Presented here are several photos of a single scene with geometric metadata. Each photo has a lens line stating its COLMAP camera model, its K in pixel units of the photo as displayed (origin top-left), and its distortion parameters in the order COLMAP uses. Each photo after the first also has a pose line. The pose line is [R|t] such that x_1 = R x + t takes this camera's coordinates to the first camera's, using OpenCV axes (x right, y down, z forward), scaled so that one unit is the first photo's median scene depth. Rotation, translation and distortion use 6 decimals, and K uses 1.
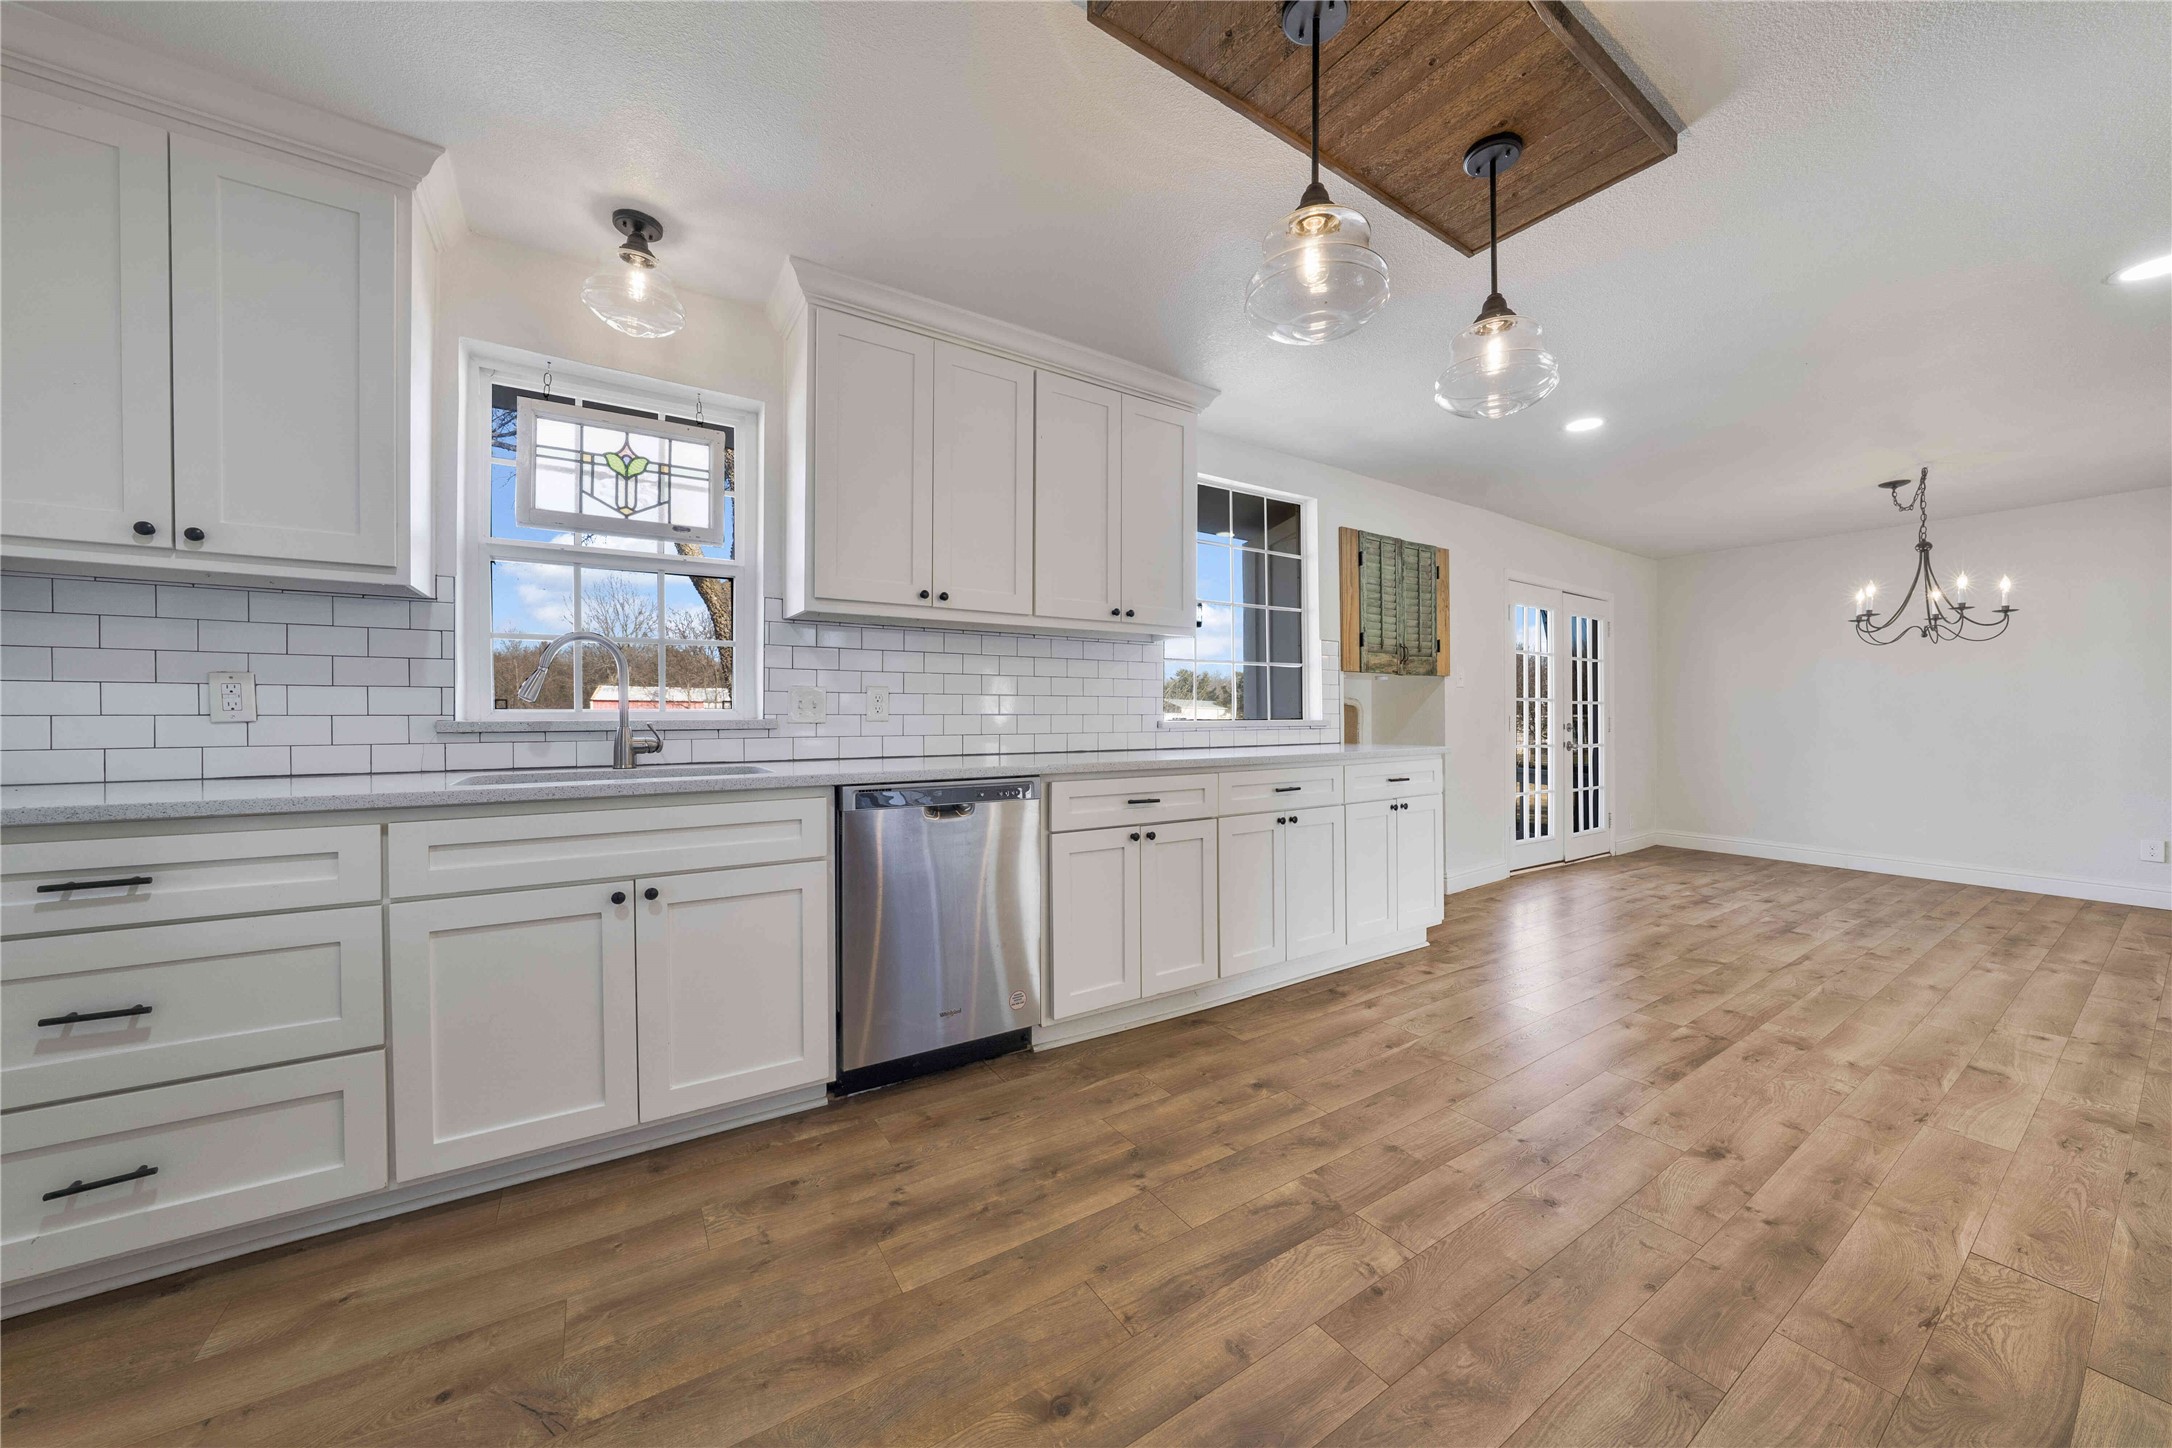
lens RADIAL K [[746.0, 0, 1095.2], [0, 746.0, 718.6], [0, 0, 1]] dist [-0.032178, 0.007189]
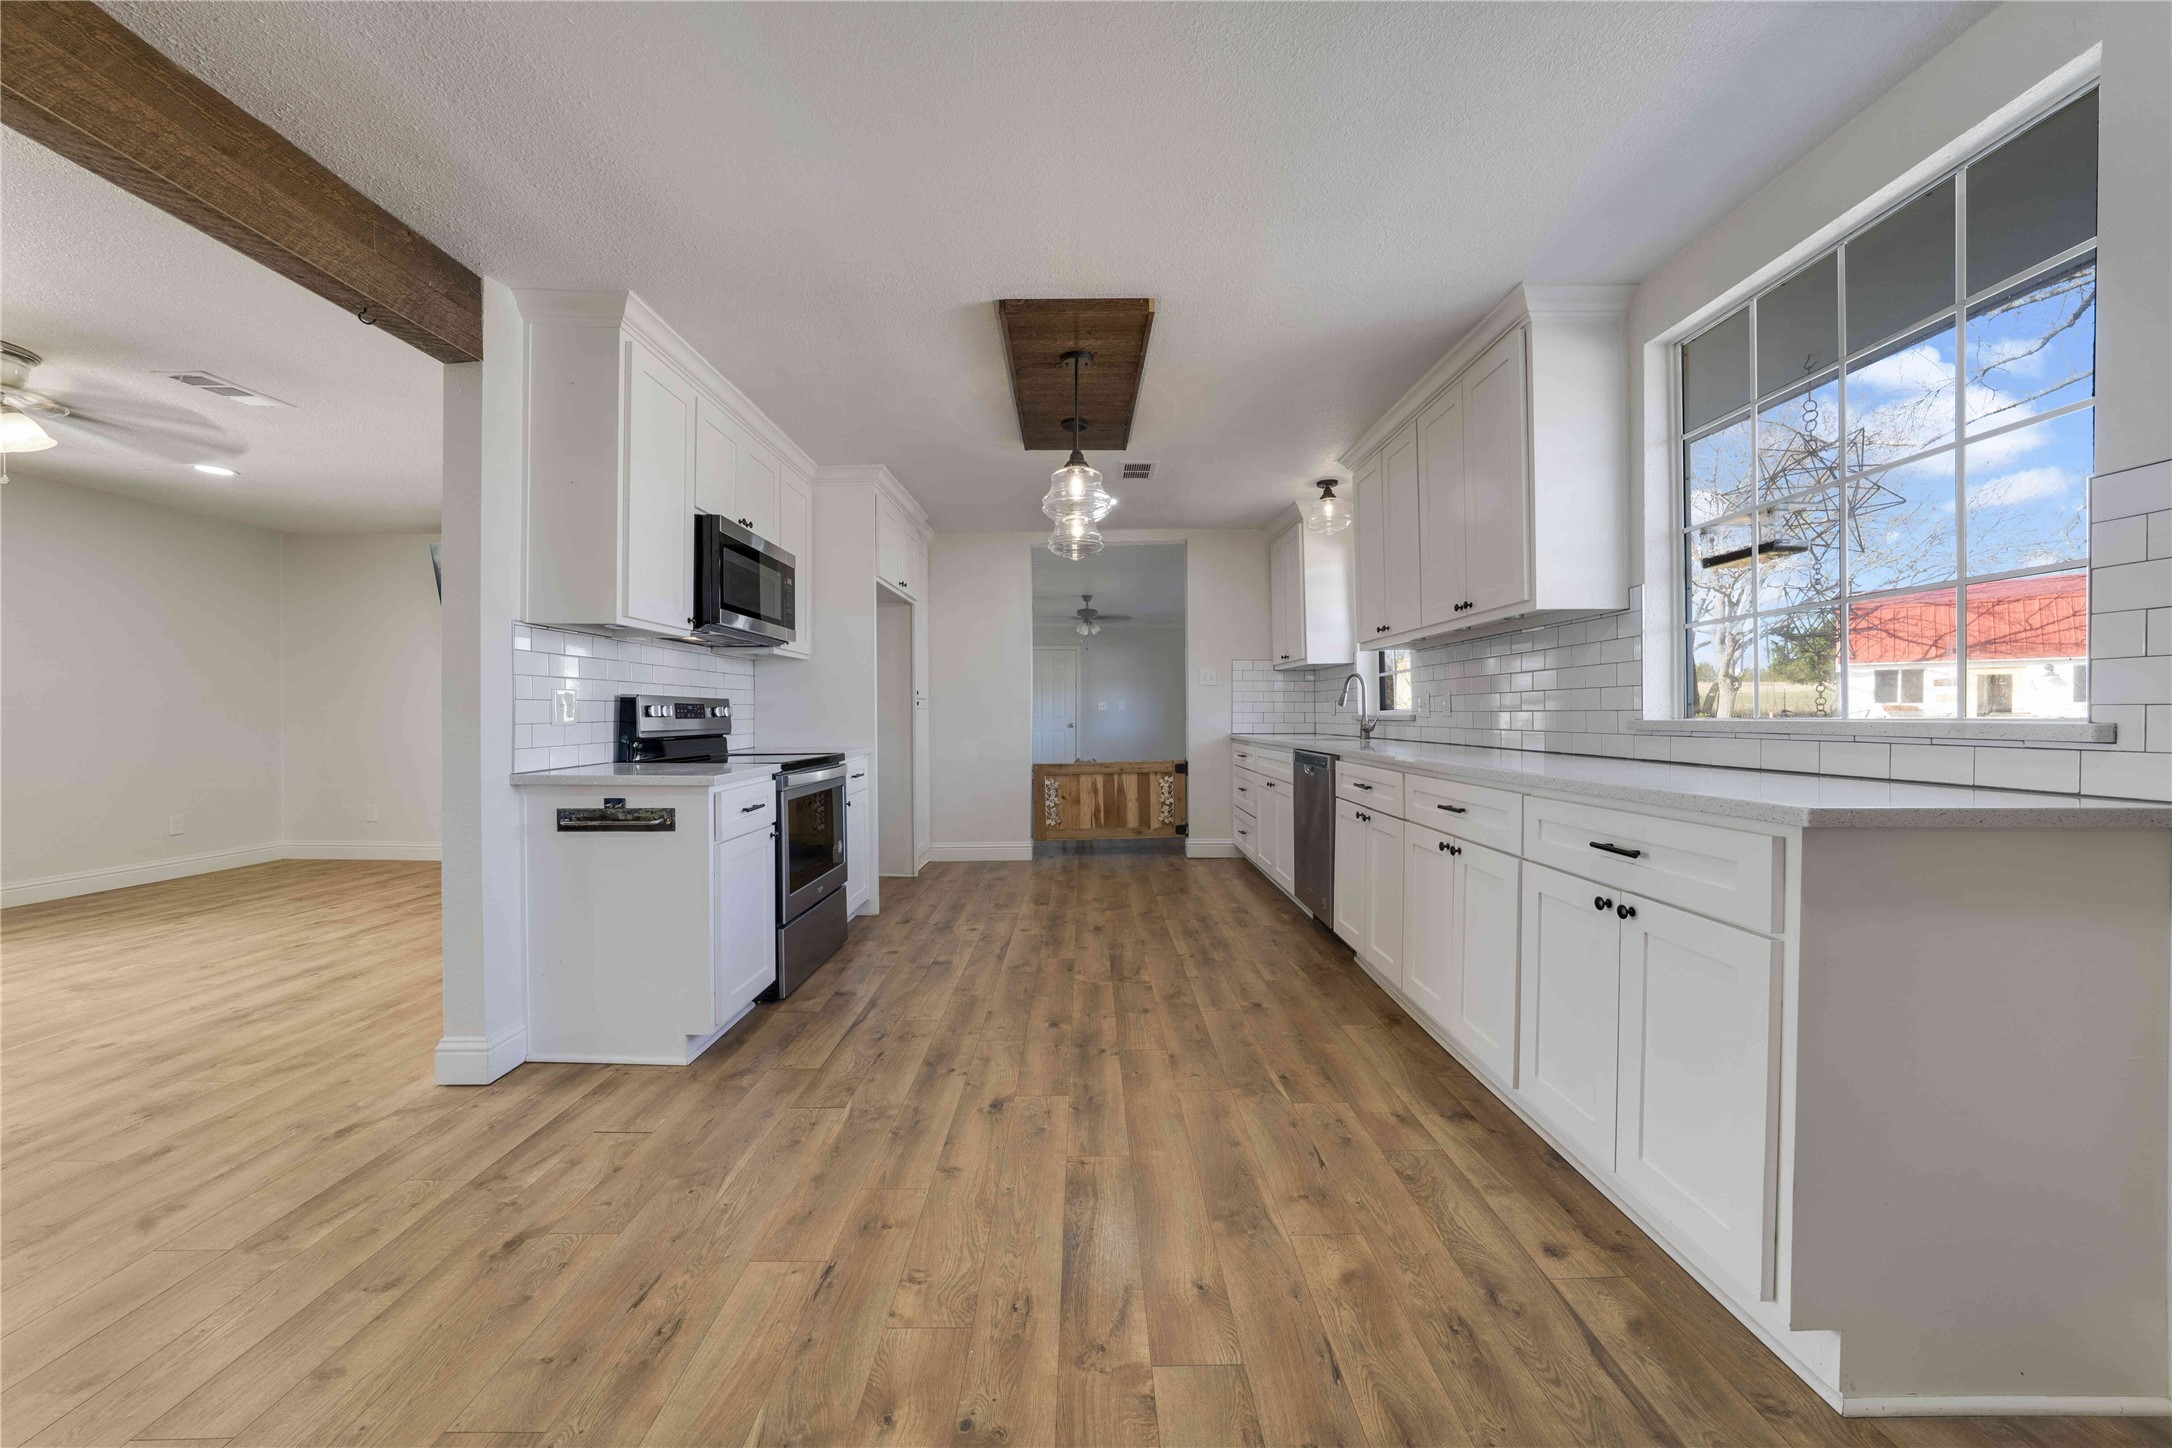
lens RADIAL K [[746.0, 0, 1095.2], [0, 746.0, 718.6], [0, 0, 1]] dist [-0.032178, 0.007189]
pose [[-0.525975, 0.008428, -0.850458, 1.421385], [-0.000764, 0.999946, 0.010382, -0.005751], [0.850500, 0.006110, -0.525940, 1.410710]]
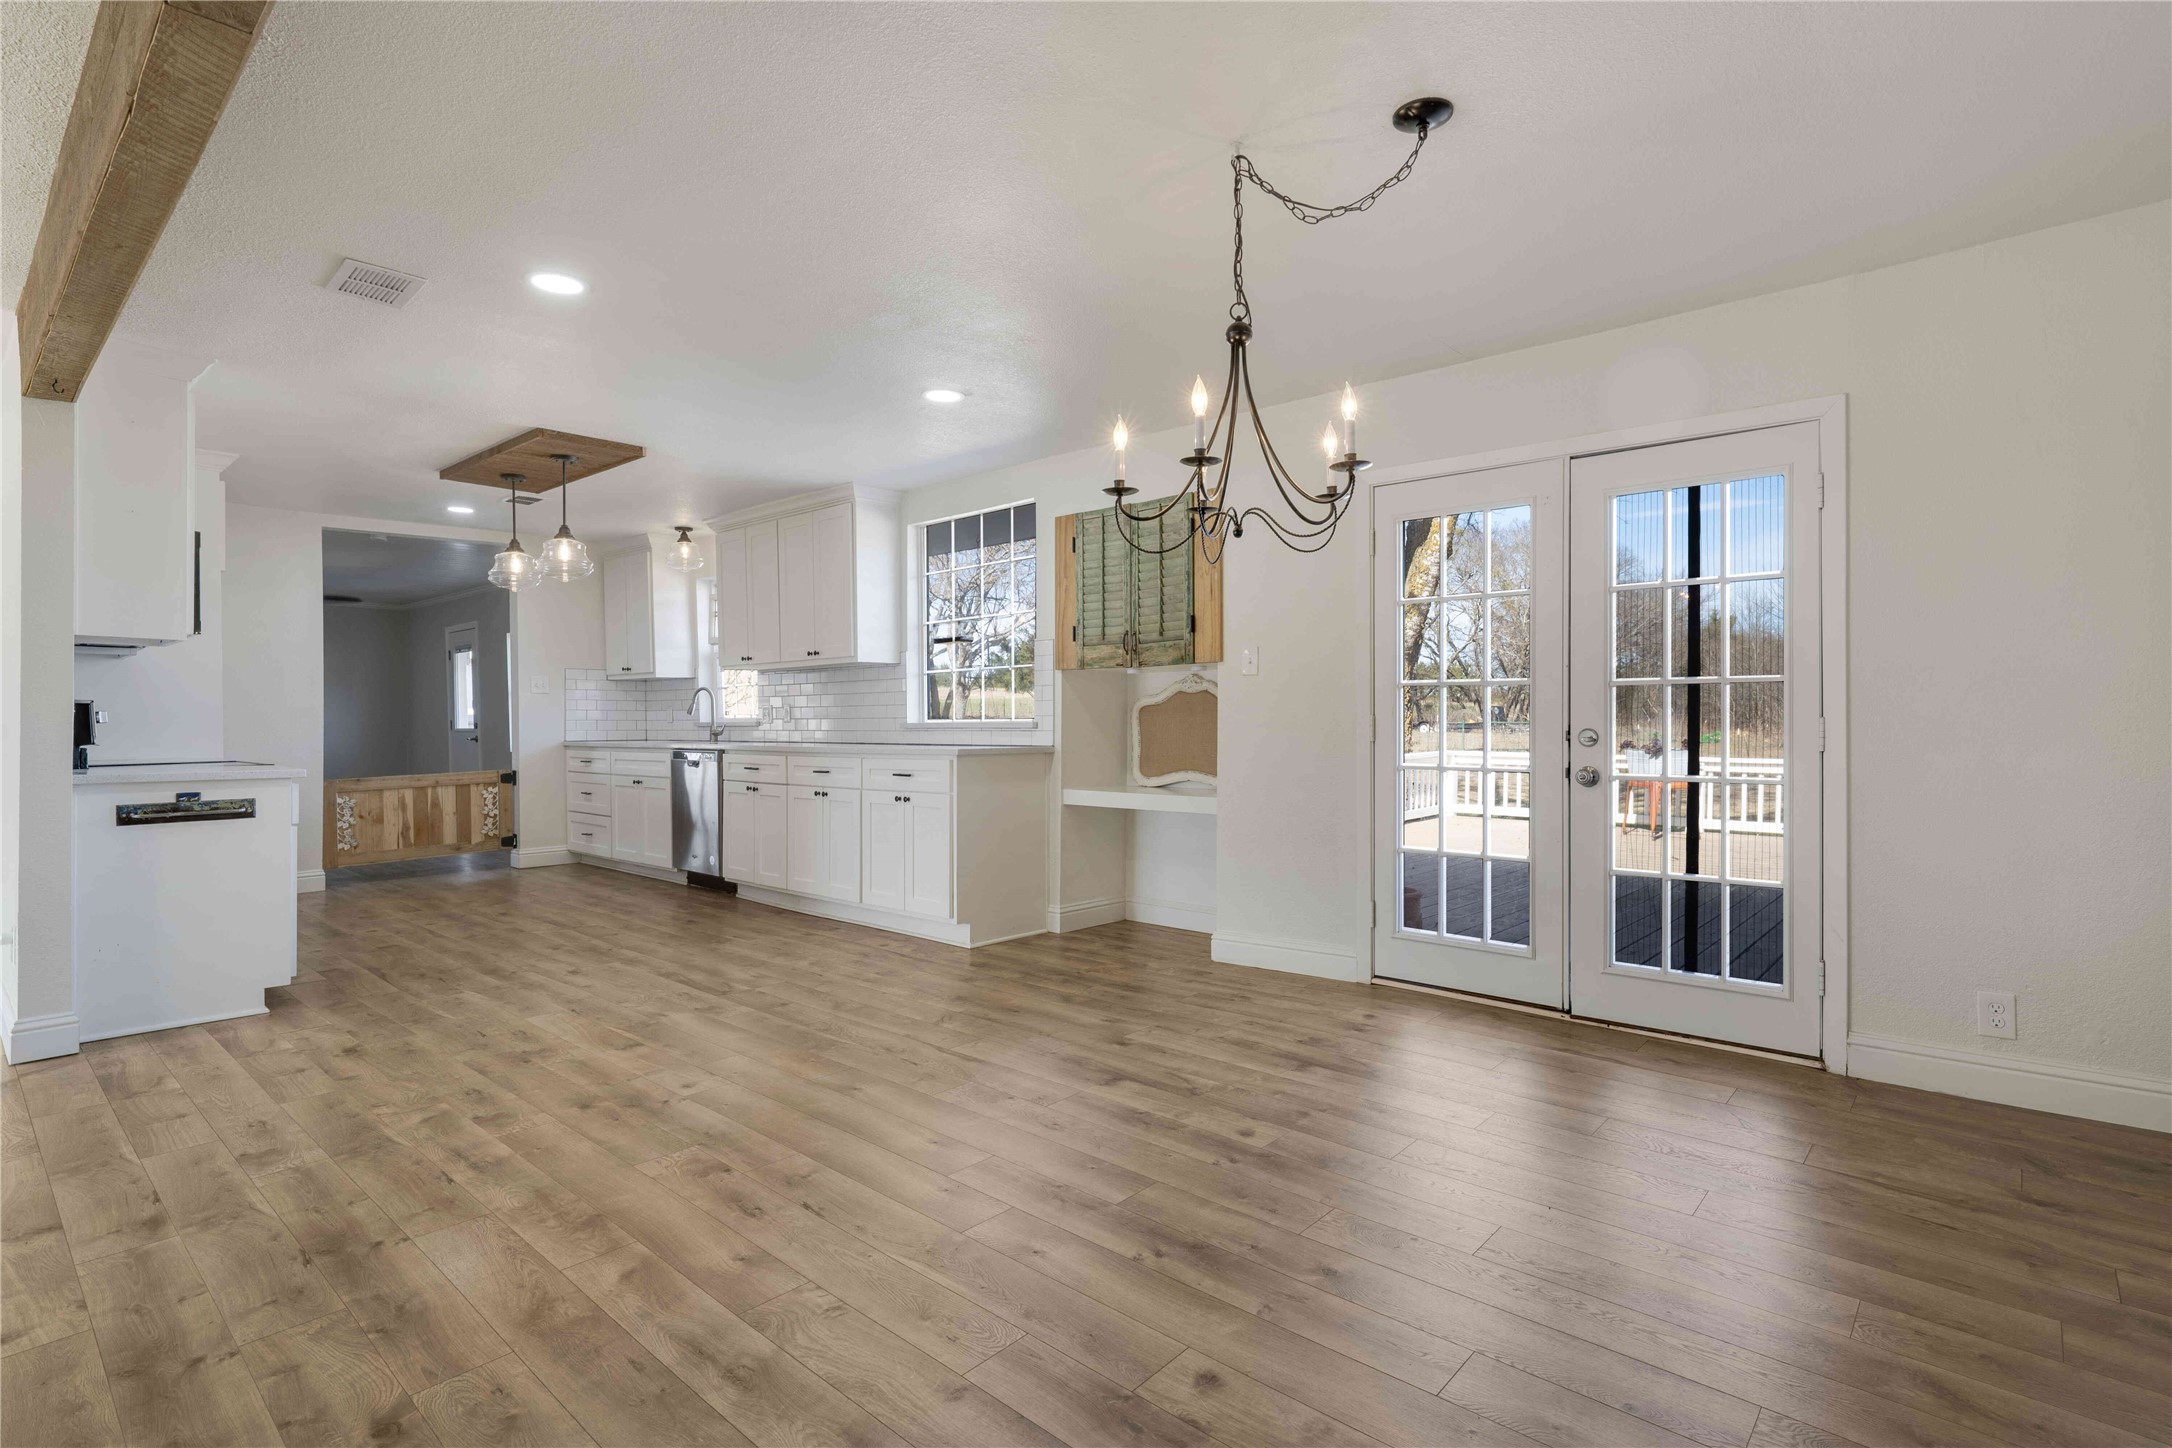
lens RADIAL K [[1020.1, 0, 1086.0], [0, 1020.1, 724.0], [0, 0, 1]] dist [0.003311, 0.000385]
pose [[0.276427, 0.002714, -0.961031, 2.886525], [-0.000250, 0.999996, 0.002752, 0.001404], [0.961035, -0.000521, 0.276427, 1.229046]]
